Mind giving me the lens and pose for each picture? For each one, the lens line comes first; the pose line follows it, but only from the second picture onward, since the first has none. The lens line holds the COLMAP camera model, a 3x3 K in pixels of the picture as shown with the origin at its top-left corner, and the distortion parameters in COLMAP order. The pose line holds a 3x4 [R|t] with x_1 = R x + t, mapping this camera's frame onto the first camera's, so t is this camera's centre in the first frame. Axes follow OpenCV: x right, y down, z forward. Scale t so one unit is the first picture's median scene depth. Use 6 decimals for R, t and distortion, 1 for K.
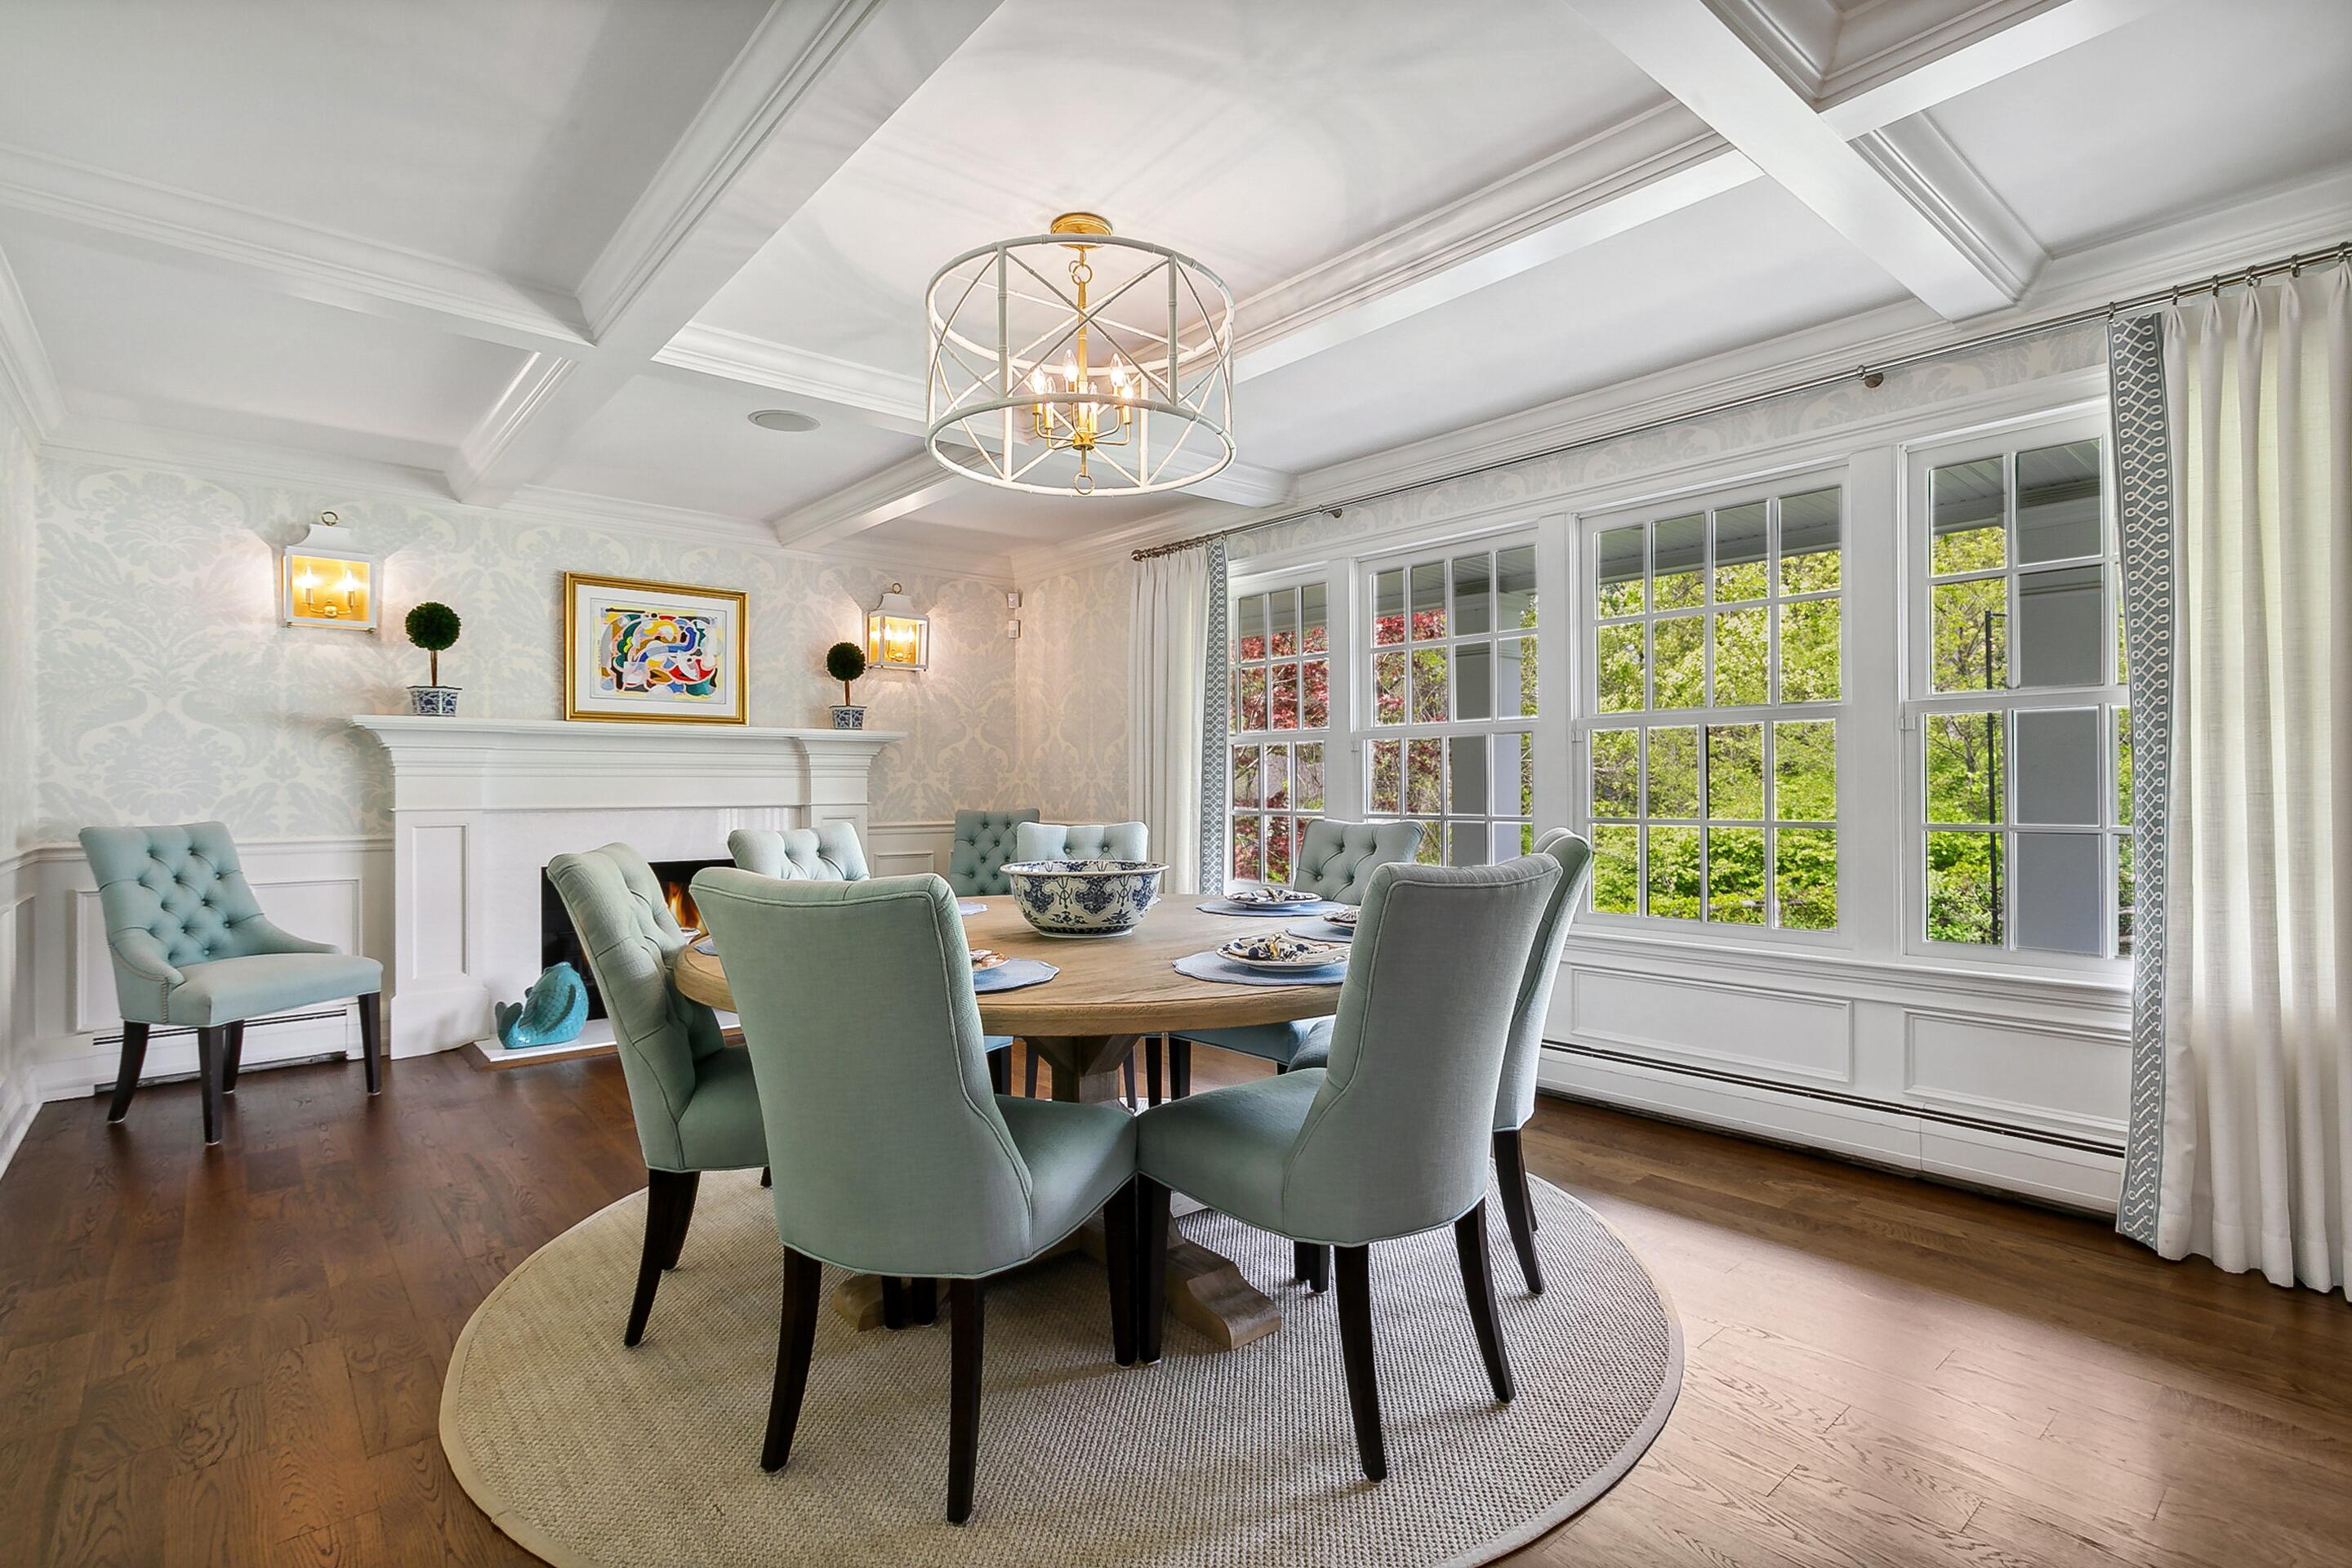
lens RADIAL K [[1118.3, 0, 1179.8], [0, 1118.3, 779.7], [0, 0, 1]] dist [0.002837, 0.005121]
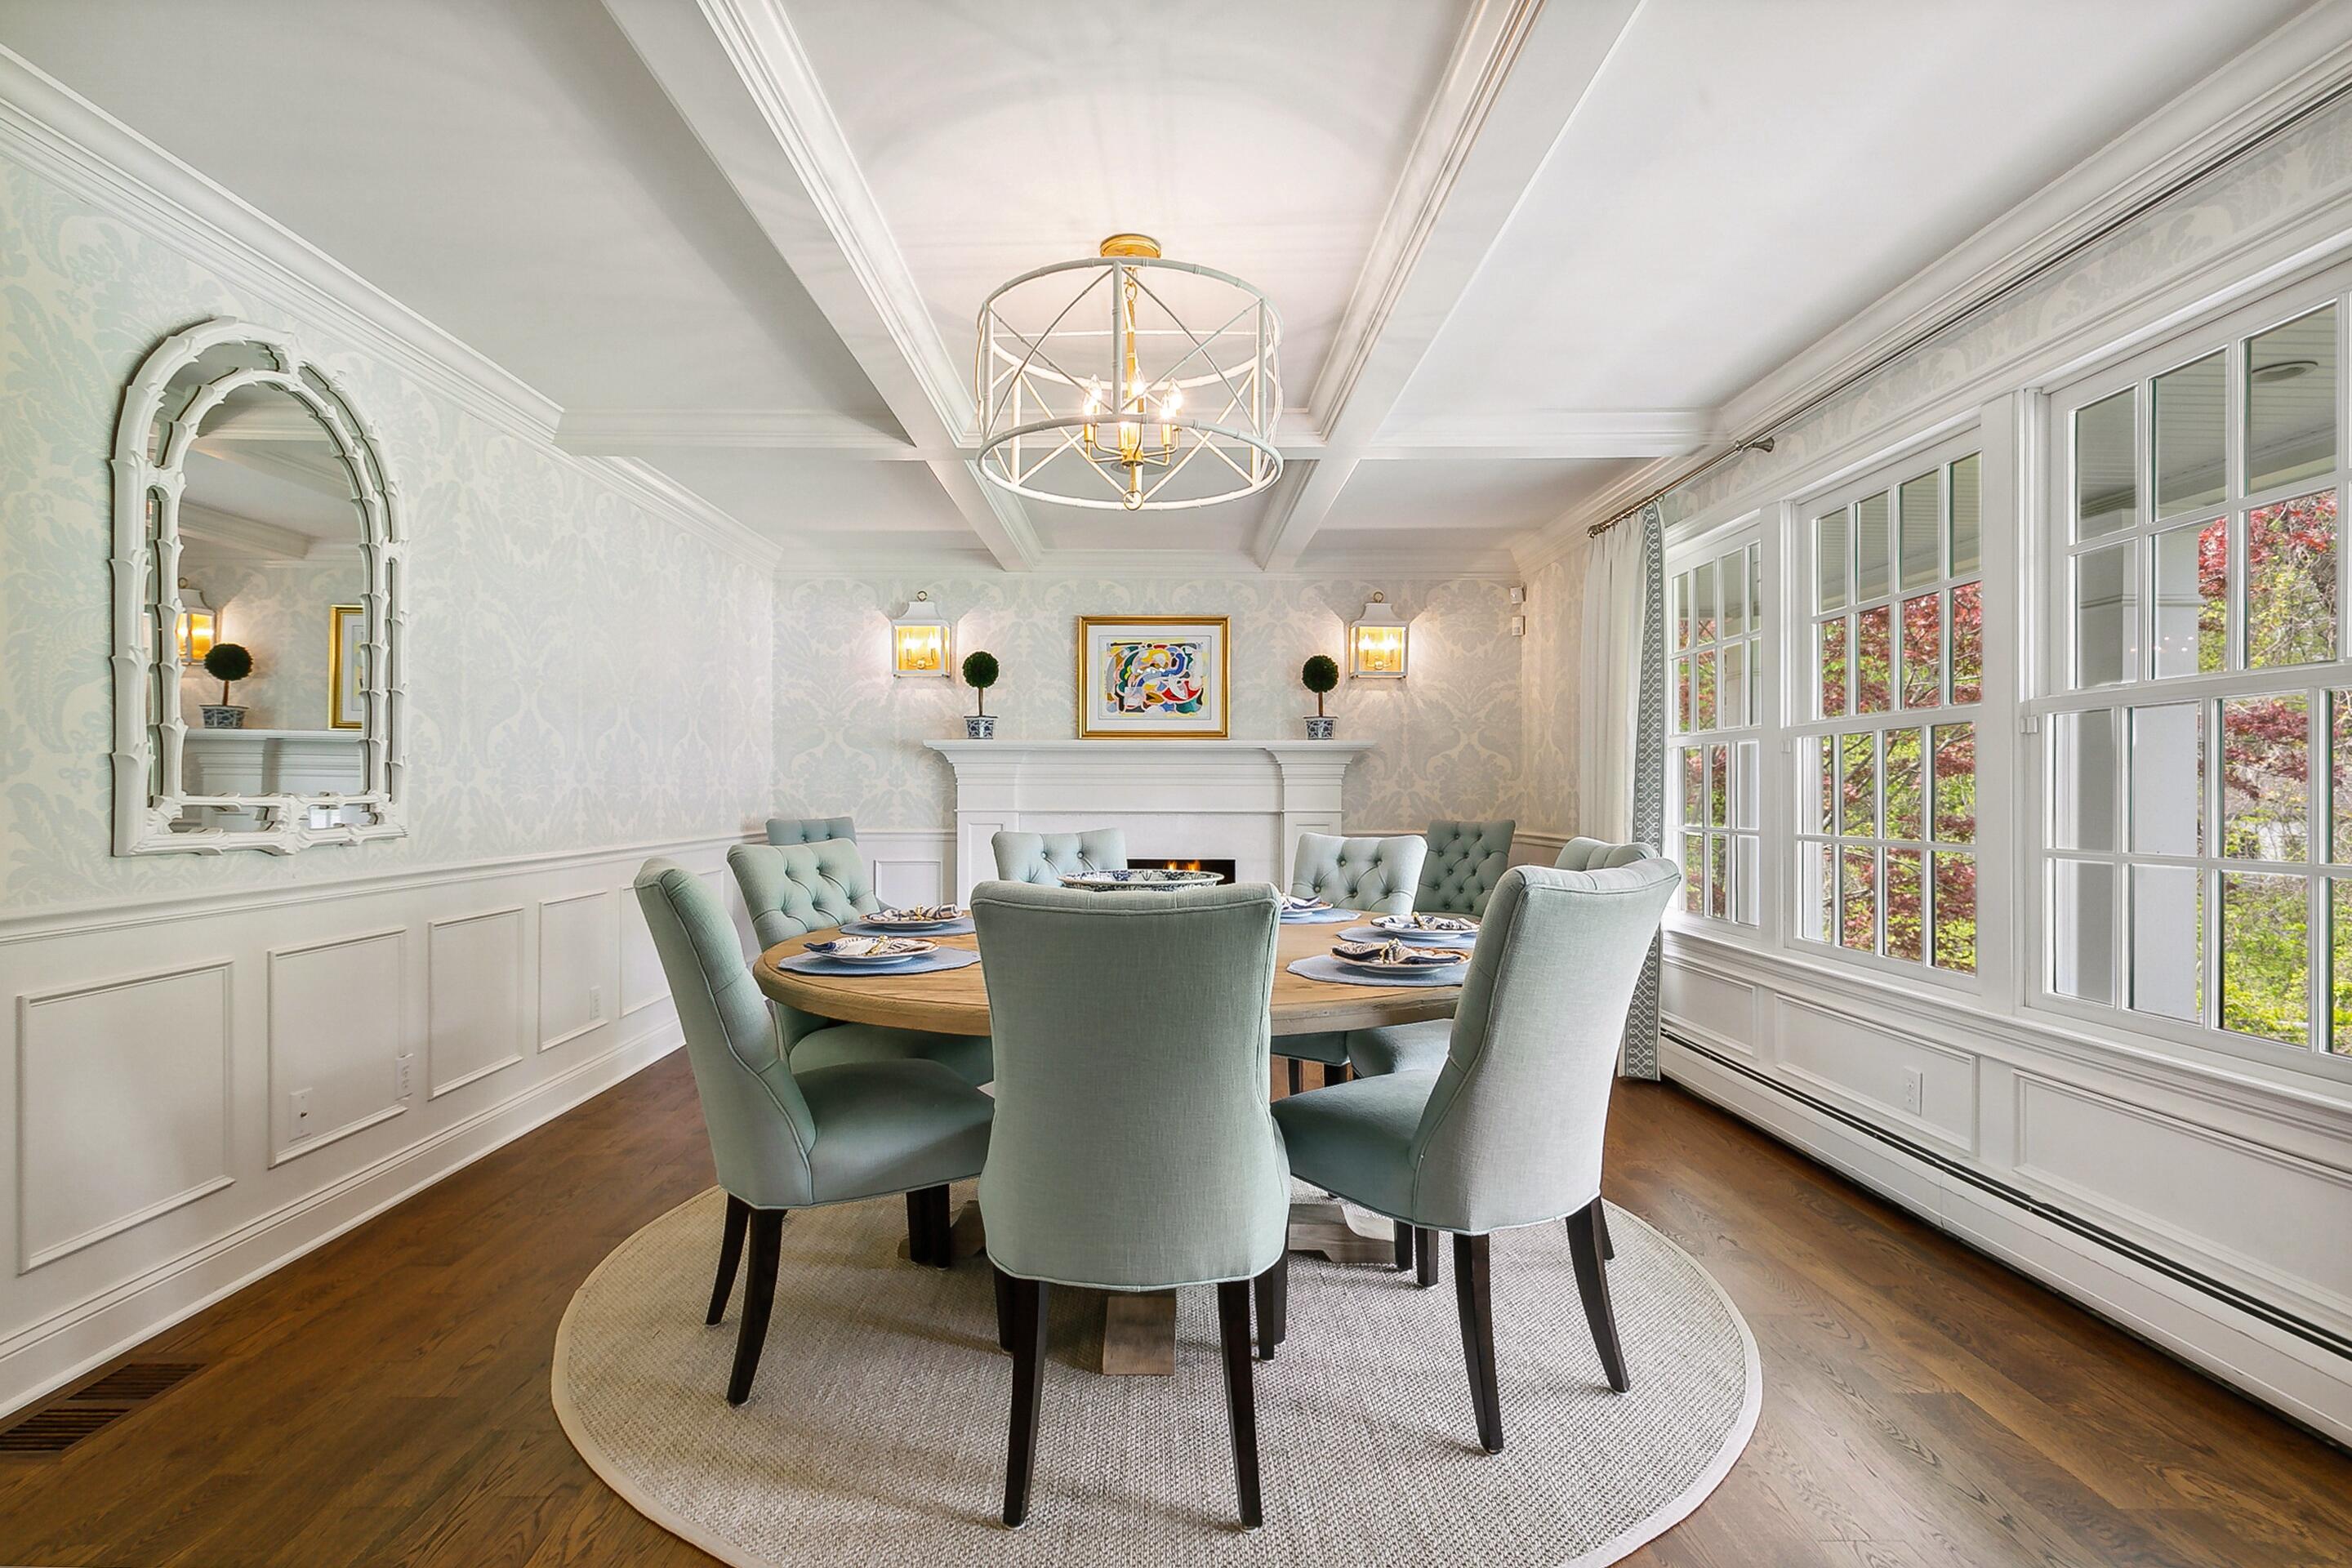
lens RADIAL K [[1112.3, 0, 1096.7], [0, 1112.3, 790.9], [0, 0, 1]] dist [0.005909, 0.001505]
pose [[0.764070, 0.003129, -0.645125, 0.240492], [-0.000617, 0.999991, 0.004119, -0.001689], [0.645133, -0.002749, 0.764066, 0.091204]]
